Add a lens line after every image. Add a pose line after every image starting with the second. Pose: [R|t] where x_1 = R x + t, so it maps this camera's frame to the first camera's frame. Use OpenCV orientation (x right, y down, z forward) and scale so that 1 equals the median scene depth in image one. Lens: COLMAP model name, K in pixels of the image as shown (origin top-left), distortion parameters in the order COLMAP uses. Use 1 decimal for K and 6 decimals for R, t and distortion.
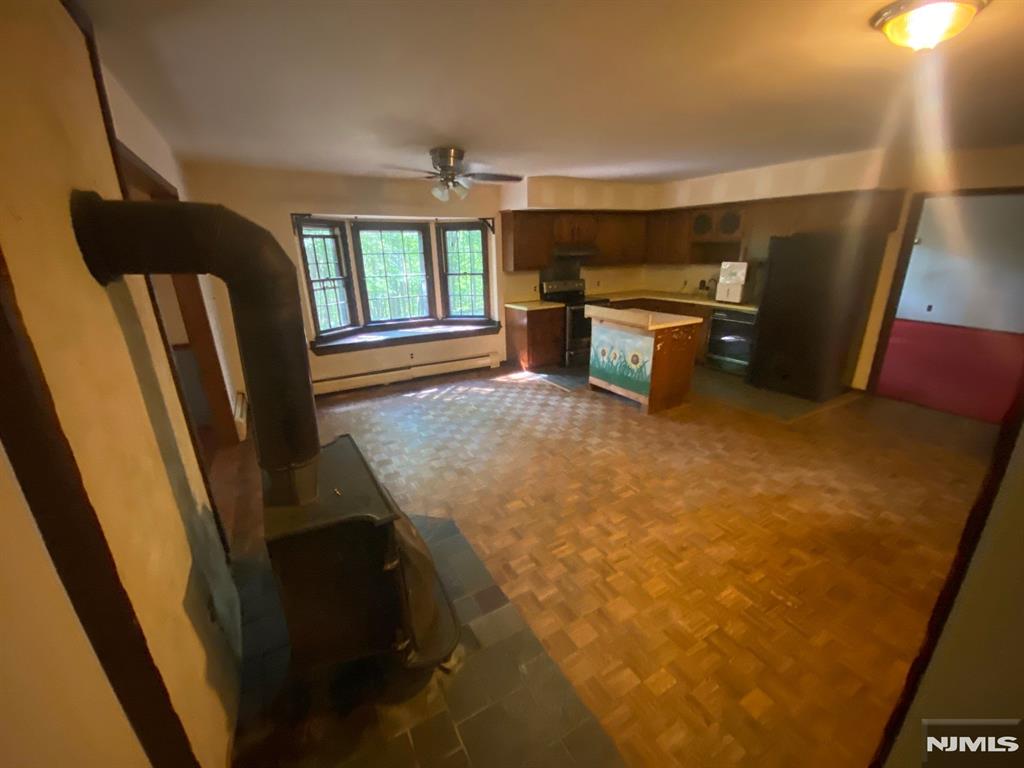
lens RADIAL K [[419.1, 0, 512.0], [0, 419.1, 384.0], [0, 0, 1]] dist [0.000701, -0.000239]
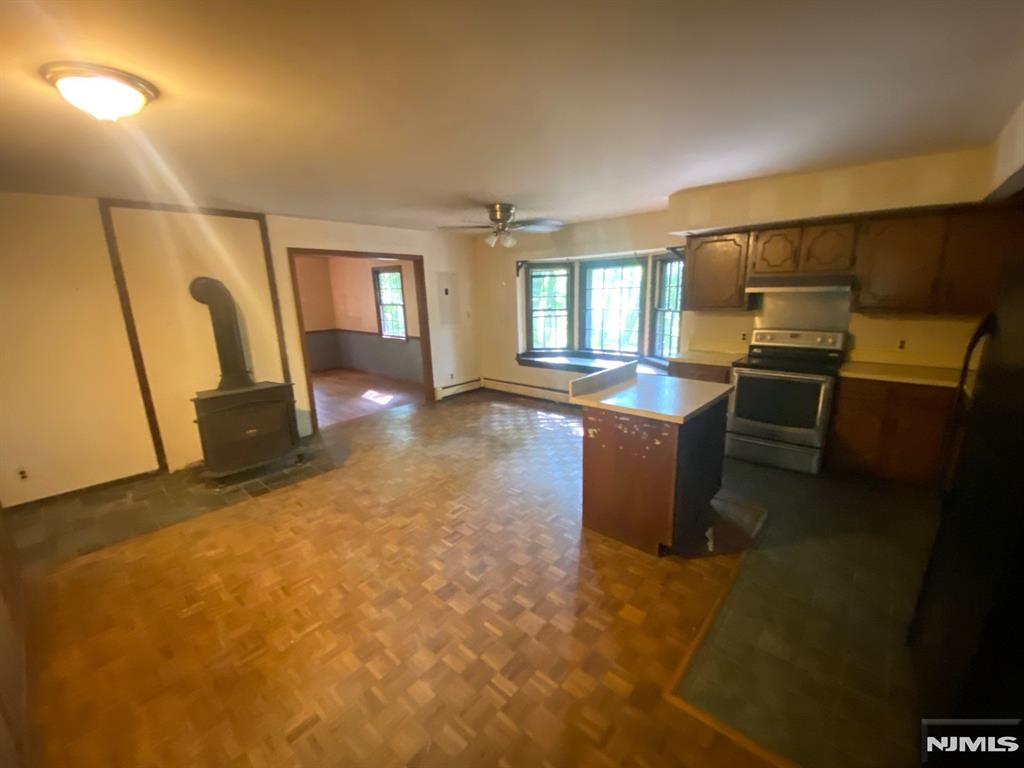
lens RADIAL K [[407.6, 0, 512.0], [0, 407.6, 384.0], [0, 0, 1]] dist [-0.011631, -0.007089]
pose [[0.331044, 0.222410, -0.917030, 0.757325], [-0.269287, 0.953680, 0.134088, -0.185081], [0.904375, 0.202555, 0.375602, 0.531764]]
